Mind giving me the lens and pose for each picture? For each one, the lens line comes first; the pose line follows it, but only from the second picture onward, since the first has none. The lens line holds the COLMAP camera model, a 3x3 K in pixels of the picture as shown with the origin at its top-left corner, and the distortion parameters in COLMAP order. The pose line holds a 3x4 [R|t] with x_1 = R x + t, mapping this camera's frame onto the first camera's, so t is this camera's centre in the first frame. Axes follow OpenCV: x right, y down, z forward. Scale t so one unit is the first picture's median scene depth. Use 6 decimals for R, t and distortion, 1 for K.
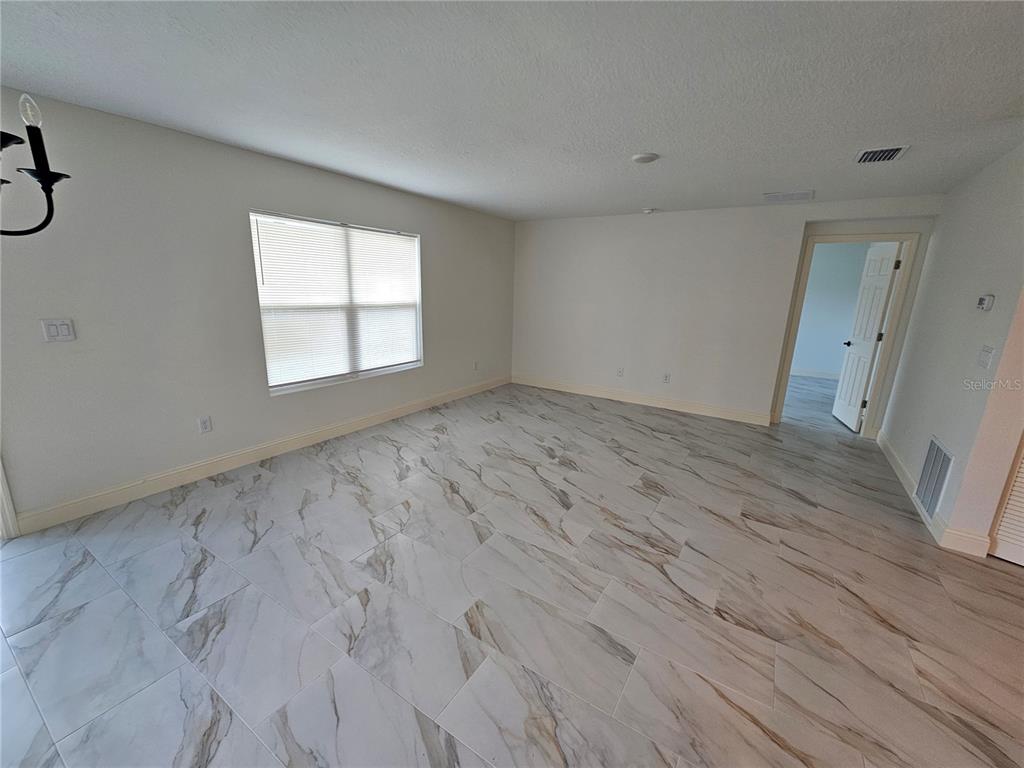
lens RADIAL K [[416.2, 0, 512.7], [0, 416.2, 387.4], [0, 0, 1]] dist [0.002634, 0.000874]
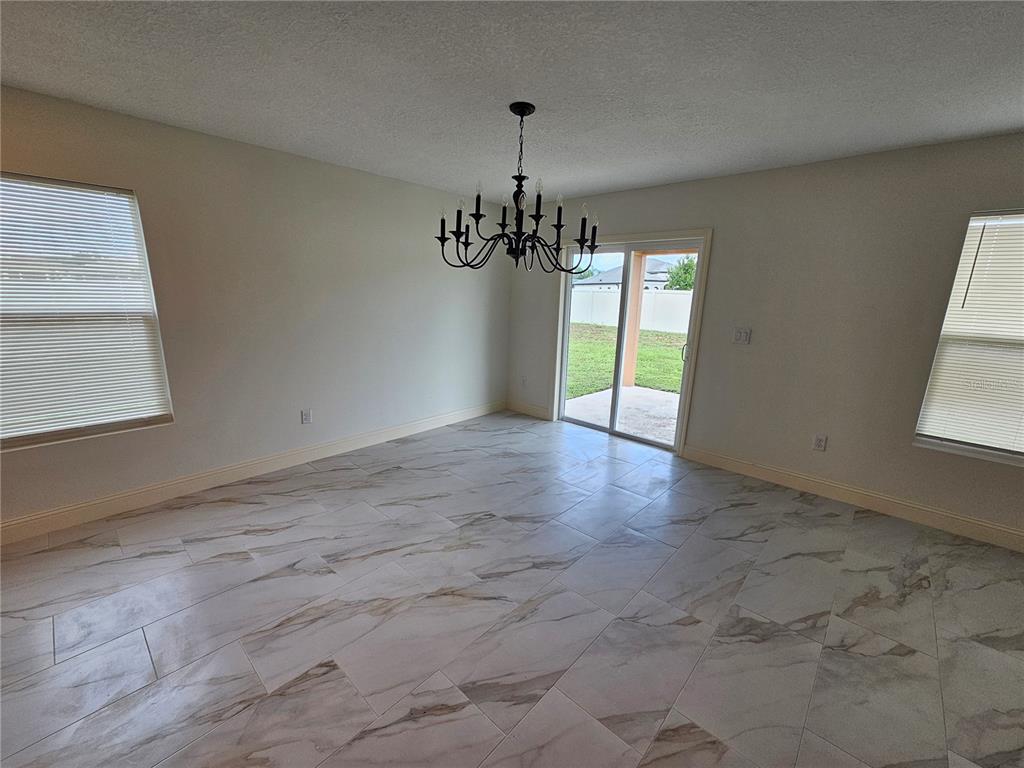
lens RADIAL K [[416.2, 0, 512.7], [0, 416.2, 387.4], [0, 0, 1]] dist [0.002634, 0.000874]
pose [[-0.160656, 0.185517, -0.969419, 0.283582], [-0.263712, 0.938403, 0.223285, -0.055425], [0.951129, 0.291519, -0.101837, 0.301052]]
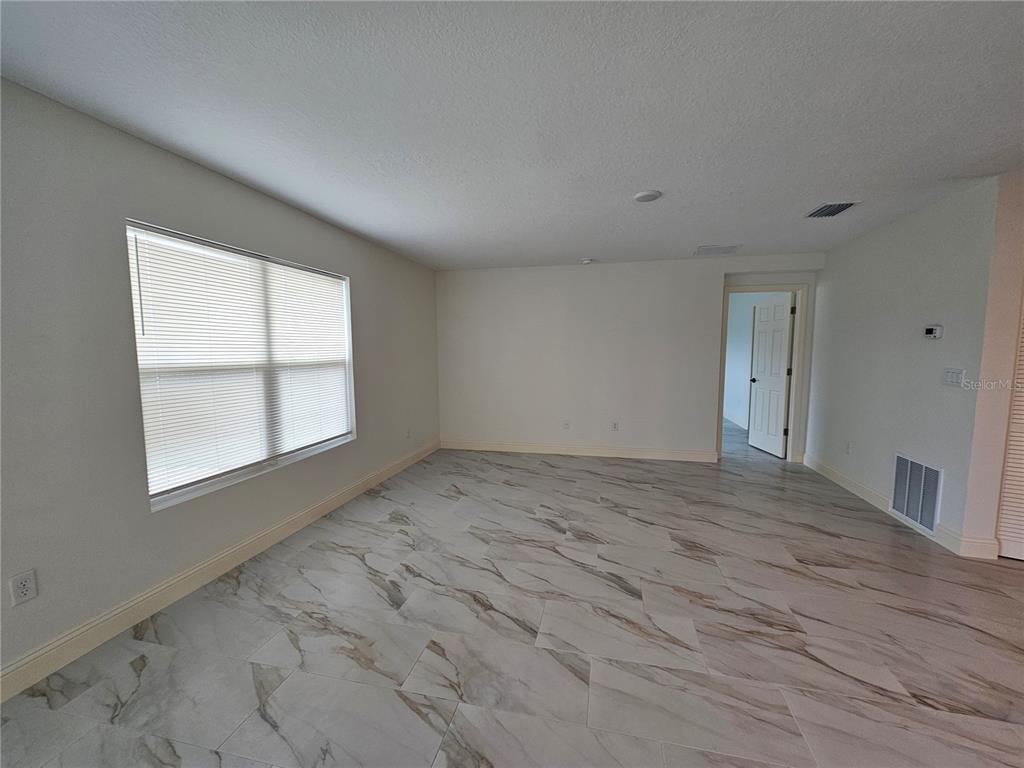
lens RADIAL K [[416.2, 0, 512.7], [0, 416.2, 387.4], [0, 0, 1]] dist [0.002634, 0.000874]
pose [[0.941028, -0.063010, 0.332409, -0.257160], [0.109510, 0.986340, -0.123049, -0.024740], [-0.320115, 0.152194, 0.935074, 0.211743]]
